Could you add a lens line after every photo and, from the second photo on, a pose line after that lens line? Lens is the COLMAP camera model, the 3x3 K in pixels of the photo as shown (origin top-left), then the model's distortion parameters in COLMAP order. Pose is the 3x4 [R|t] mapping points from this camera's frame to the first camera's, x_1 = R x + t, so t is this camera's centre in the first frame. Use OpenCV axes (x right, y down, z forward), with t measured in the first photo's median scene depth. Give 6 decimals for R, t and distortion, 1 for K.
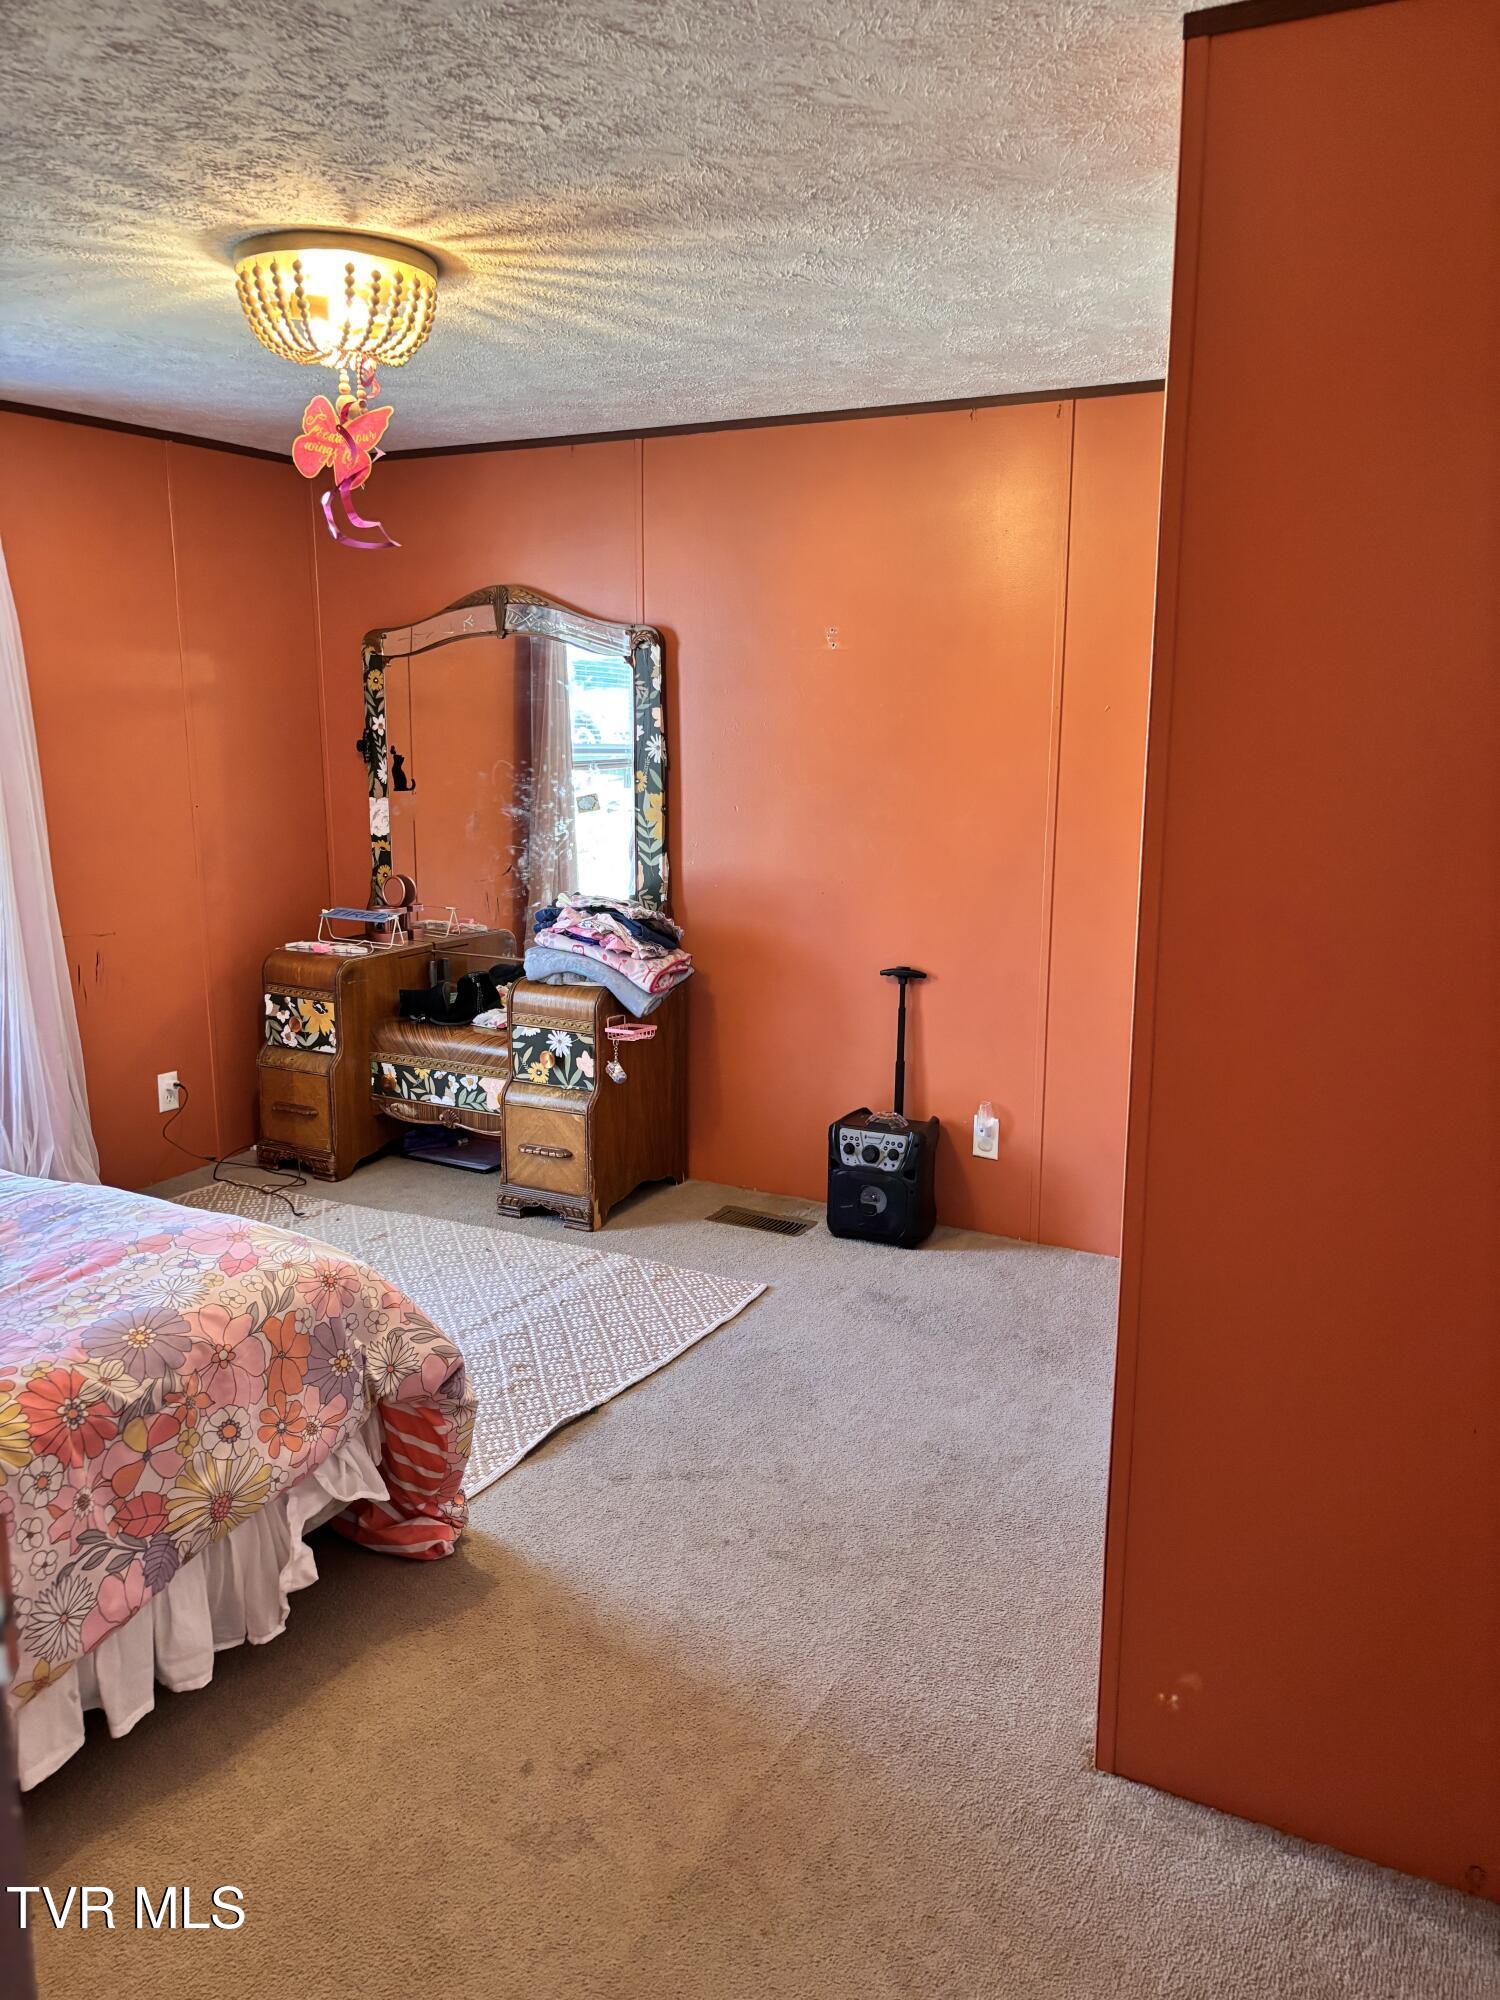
lens RADIAL K [[1492.3, 0, 750.0], [0, 1492.3, 1000.0], [0, 0, 1]] dist [0.034950, -0.077709]
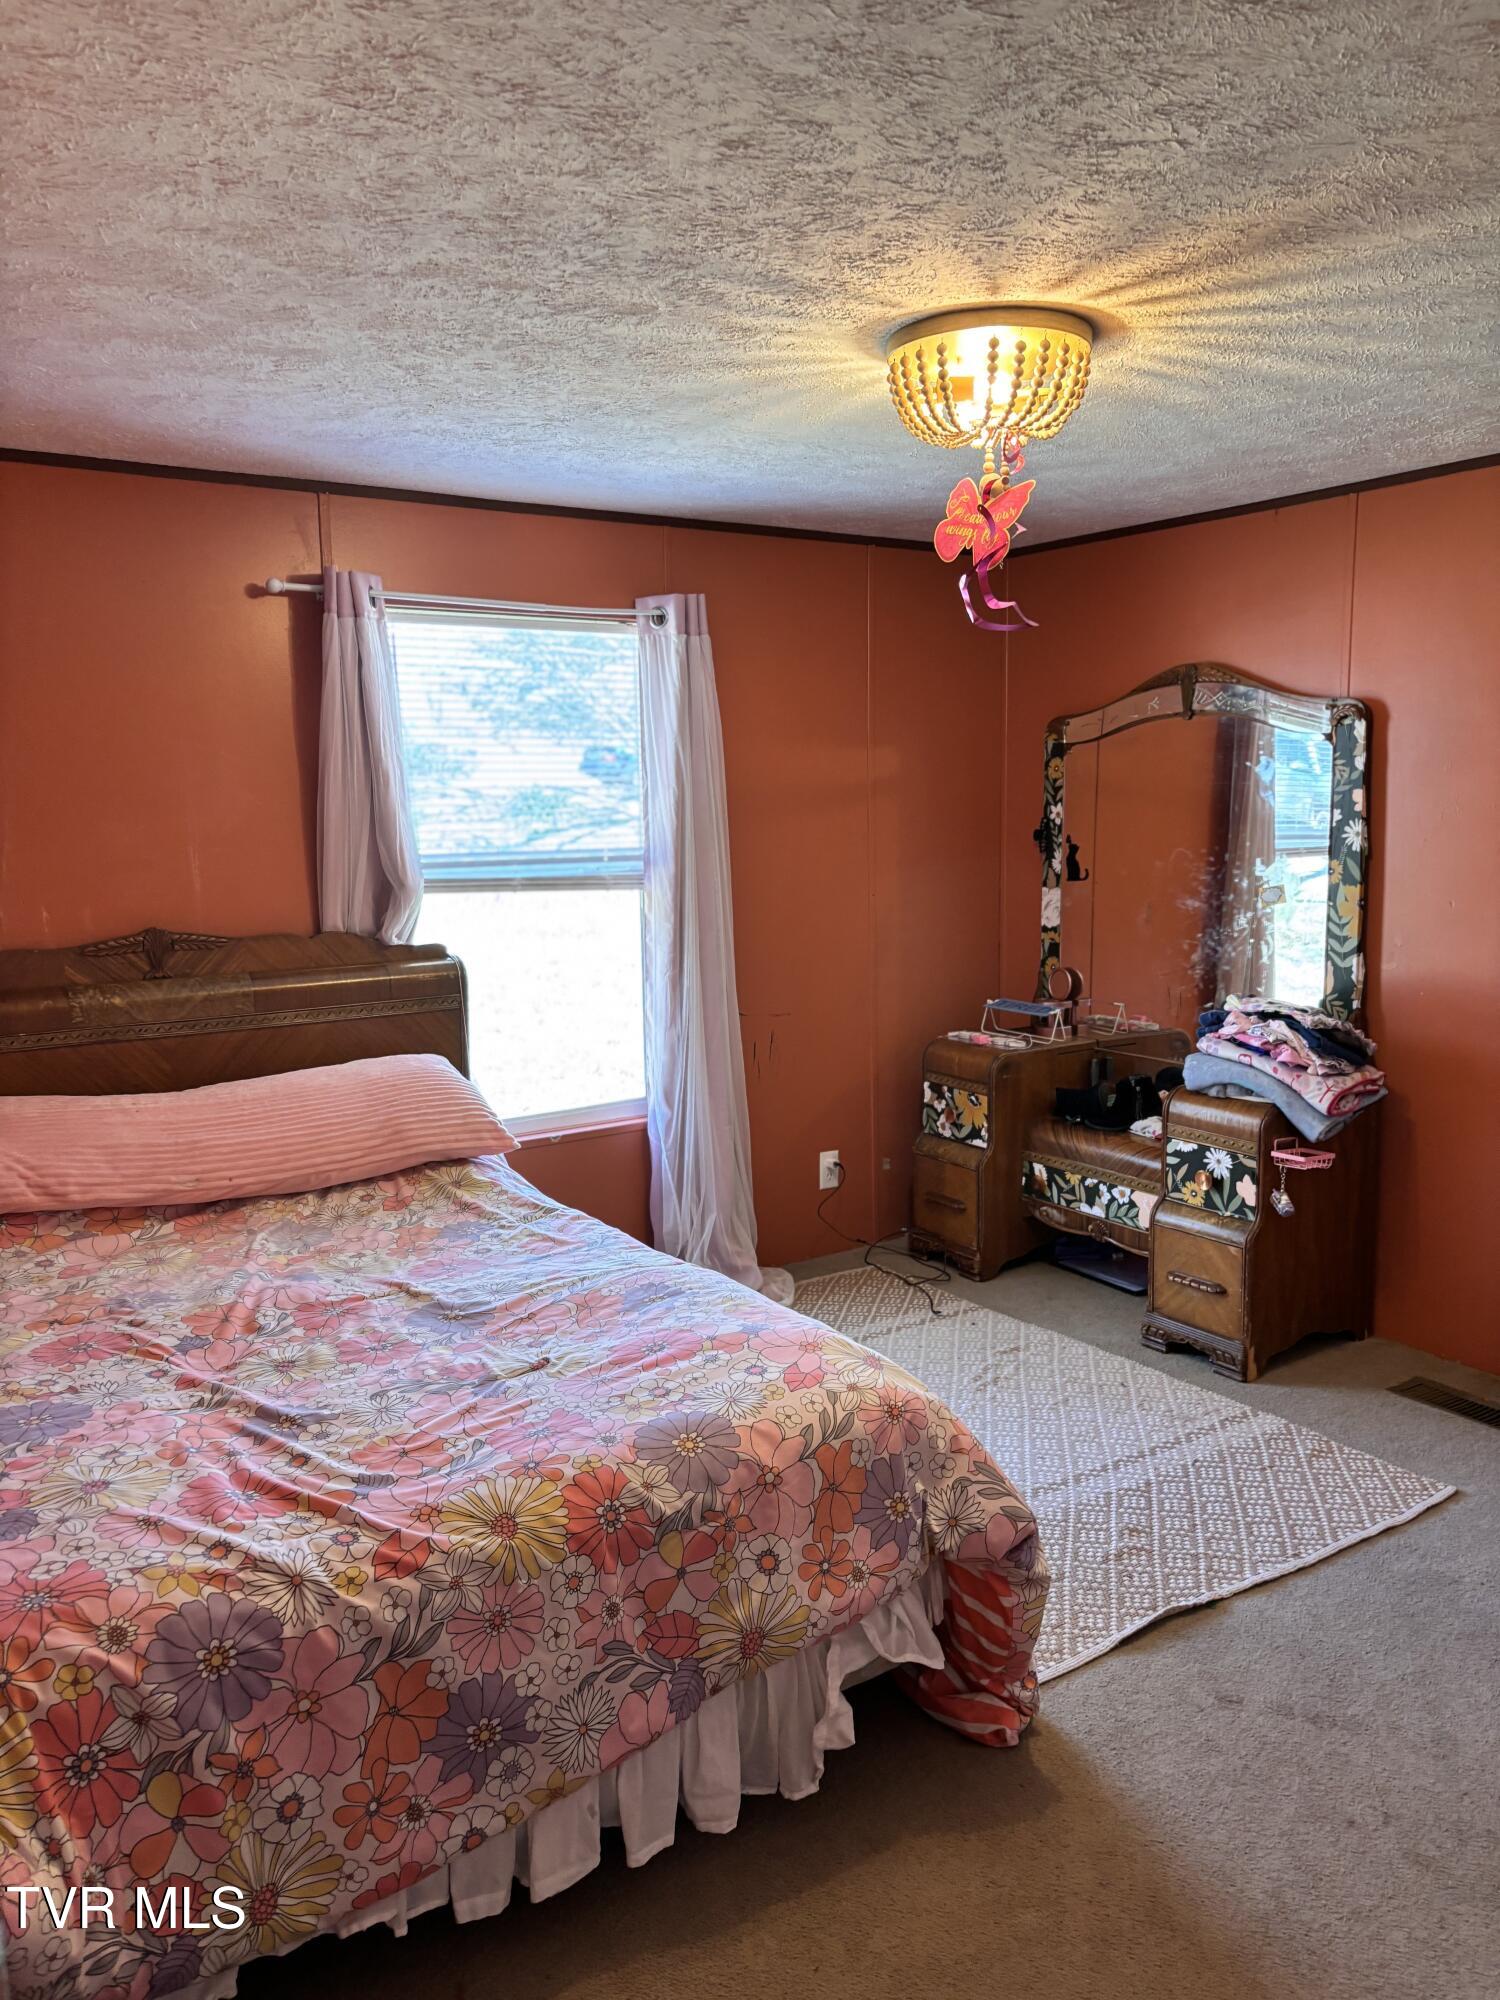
lens RADIAL K [[1475.9, 0, 747.6], [0, 1475.9, 981.4], [0, 0, 1]] dist [0.034311, -0.062589]
pose [[0.883214, 0.039229, -0.467327, 0.051594], [-0.070414, 0.996292, -0.049445, -0.023911], [0.463654, 0.076577, 0.882701, 0.119951]]
